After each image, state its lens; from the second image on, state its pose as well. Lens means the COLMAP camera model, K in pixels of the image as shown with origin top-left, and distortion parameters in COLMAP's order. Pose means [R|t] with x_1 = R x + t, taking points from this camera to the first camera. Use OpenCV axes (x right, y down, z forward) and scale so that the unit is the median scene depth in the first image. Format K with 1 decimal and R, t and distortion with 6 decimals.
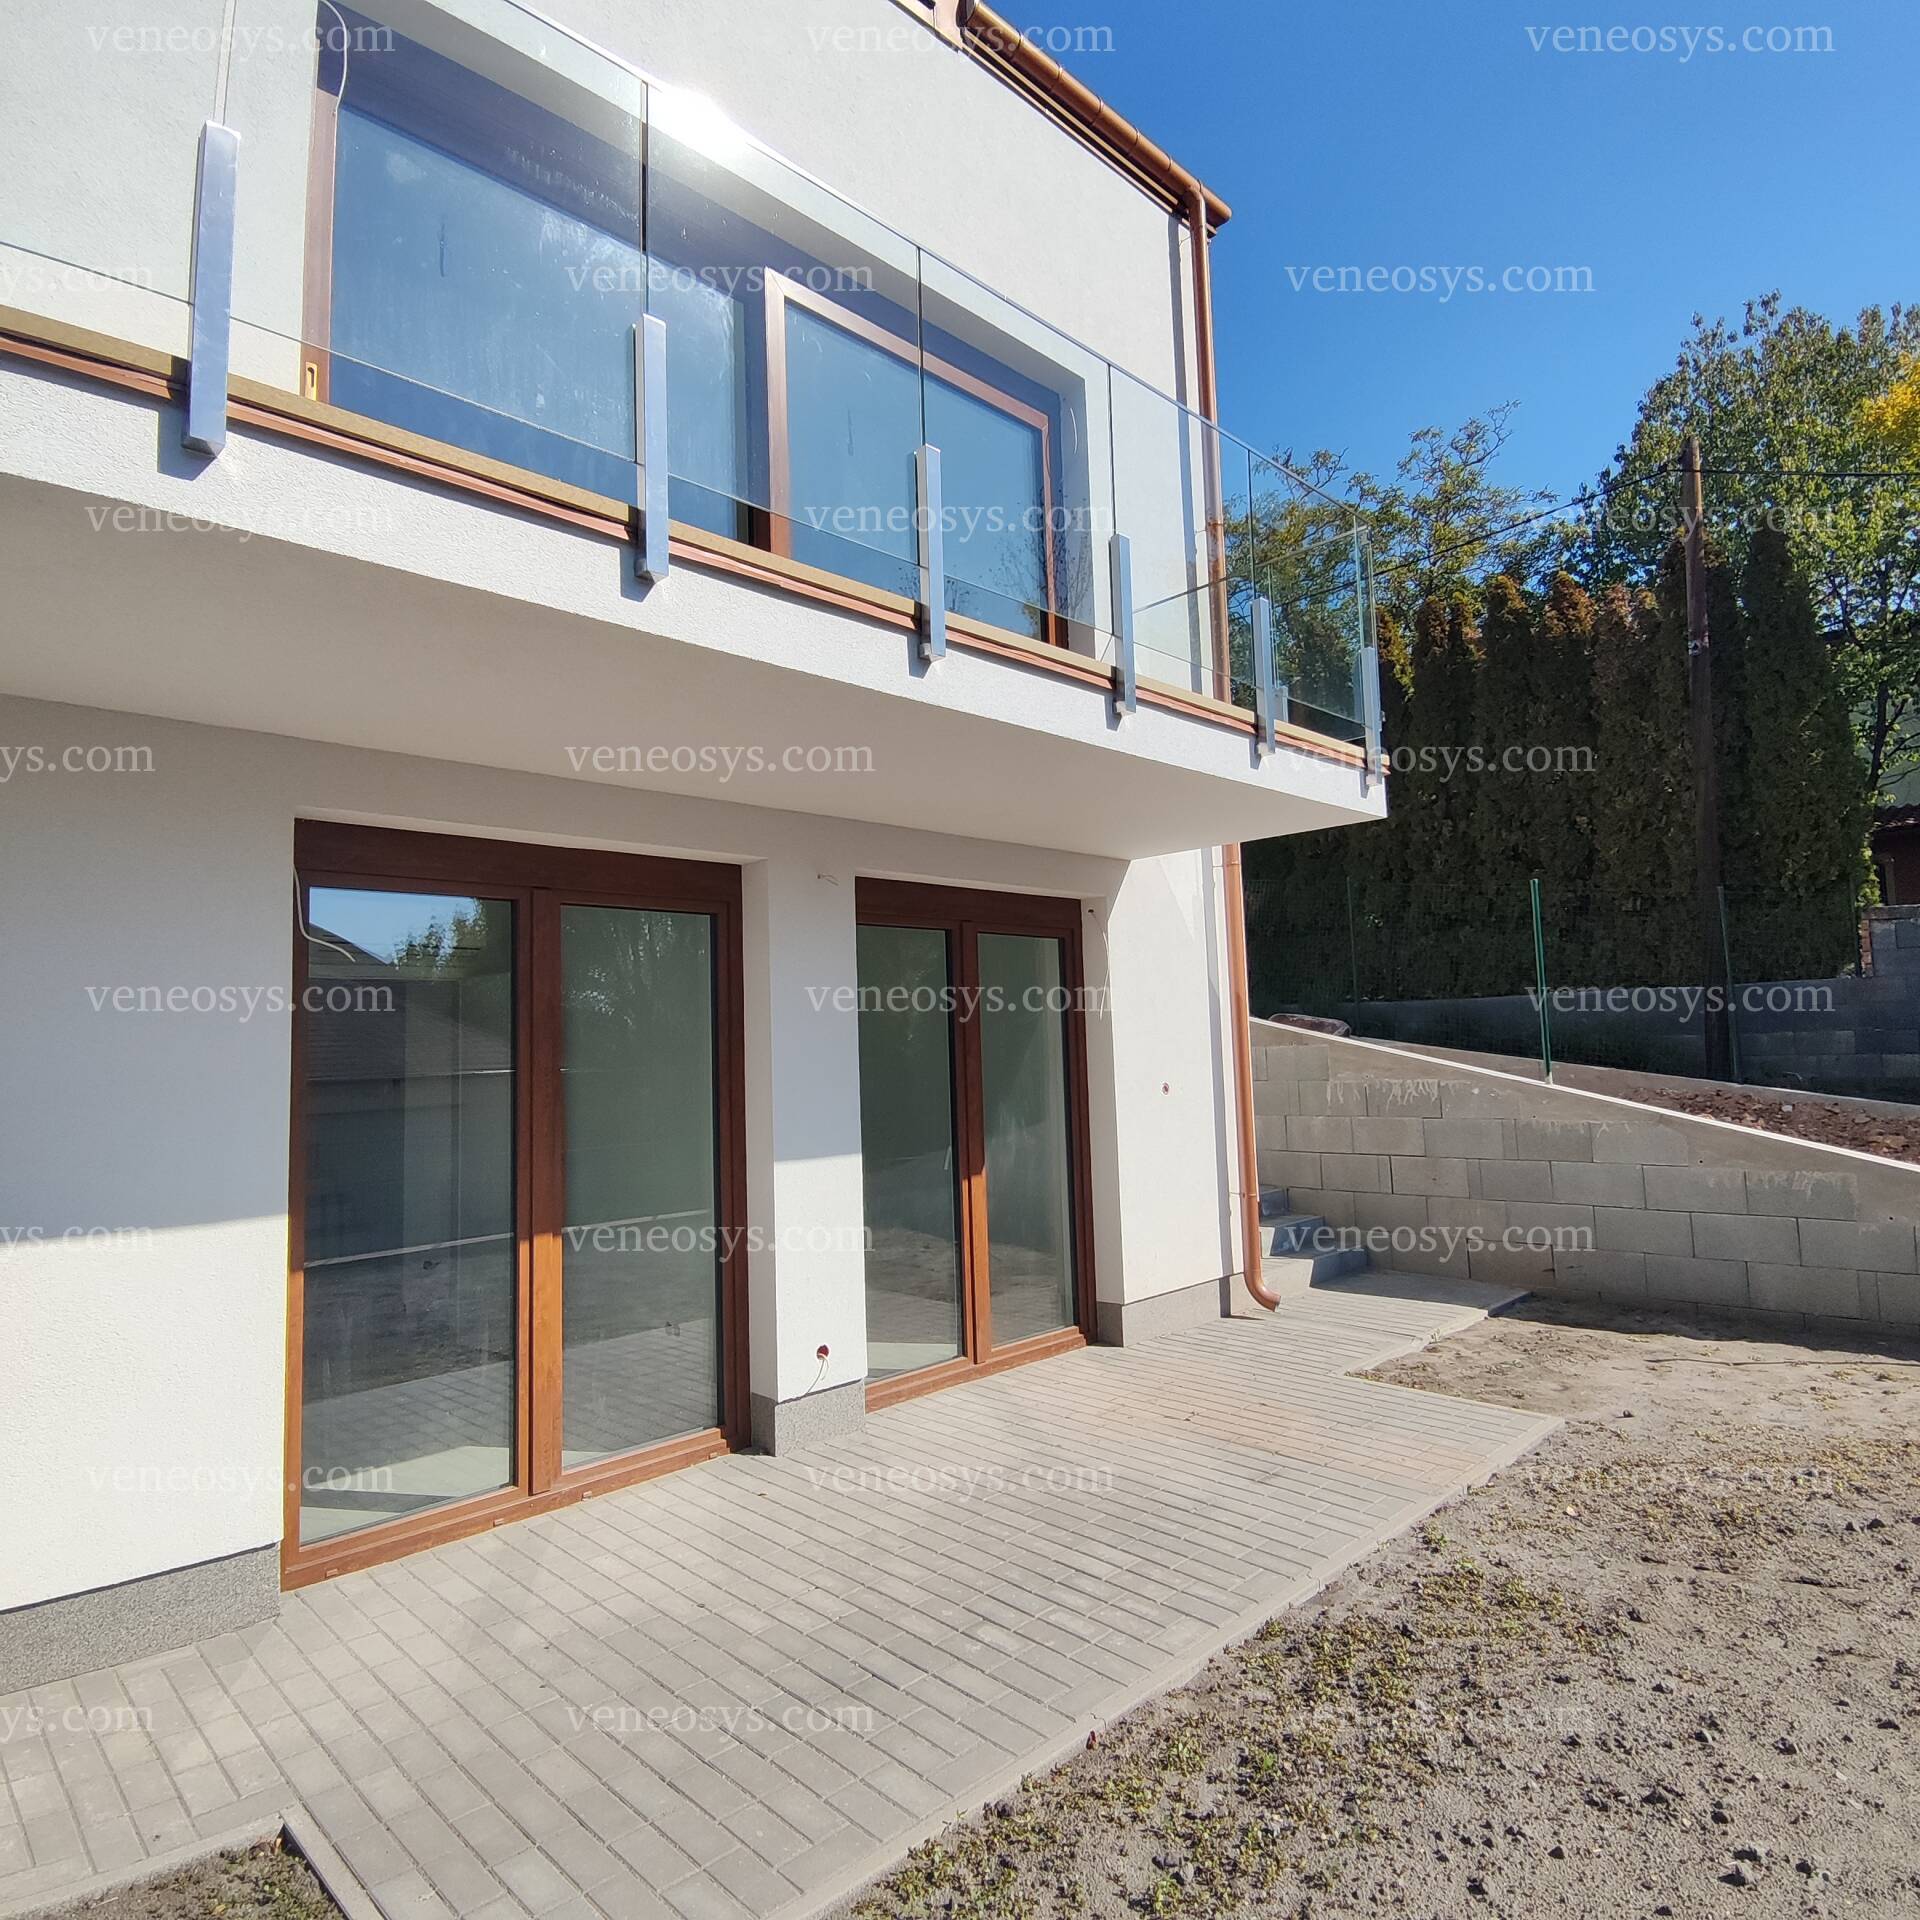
lens RADIAL K [[1196.0, 0, 965.7], [0, 1196.0, 955.5], [0, 0, 1]] dist [0.028251, -0.035758]
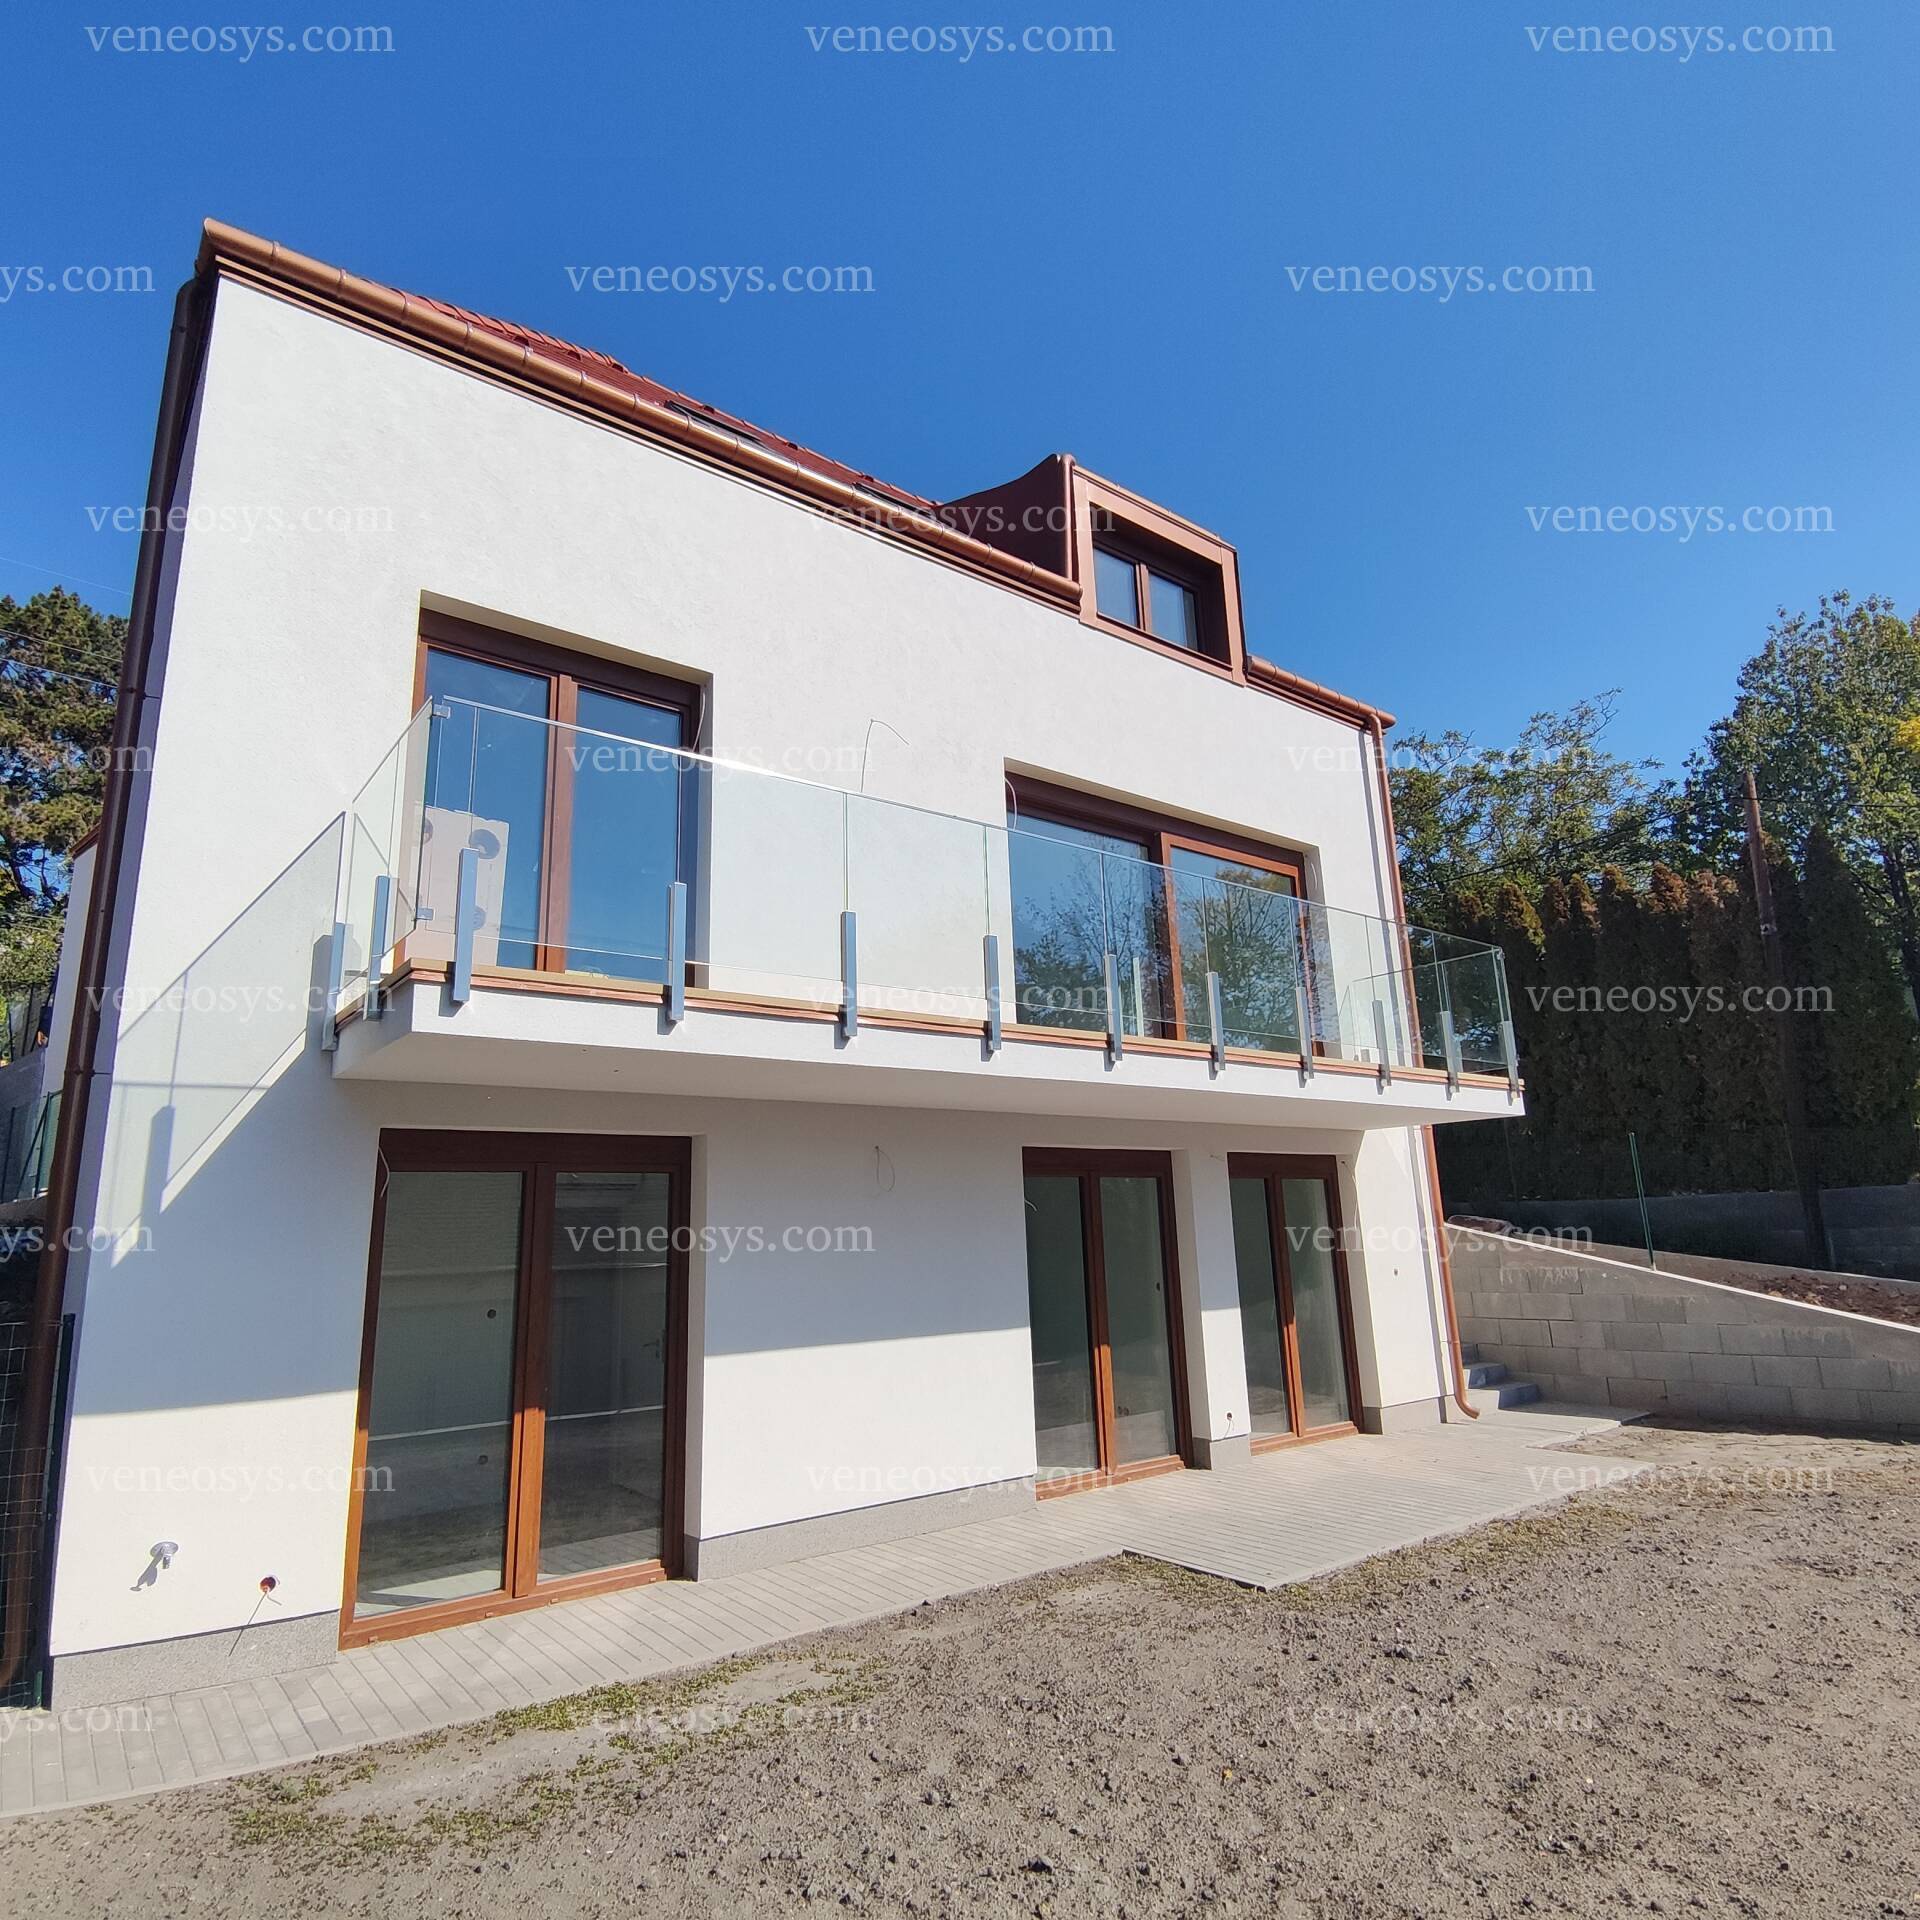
lens RADIAL K [[1196.0, 0, 950.3], [0, 1196.0, 962.5], [0, 0, 1]] dist [0.028251, -0.035758]
pose [[0.992582, -0.027814, -0.118351, -0.204228], [0.010683, 0.989666, -0.142993, -0.069959], [0.121105, 0.140668, 0.982622, -0.652409]]
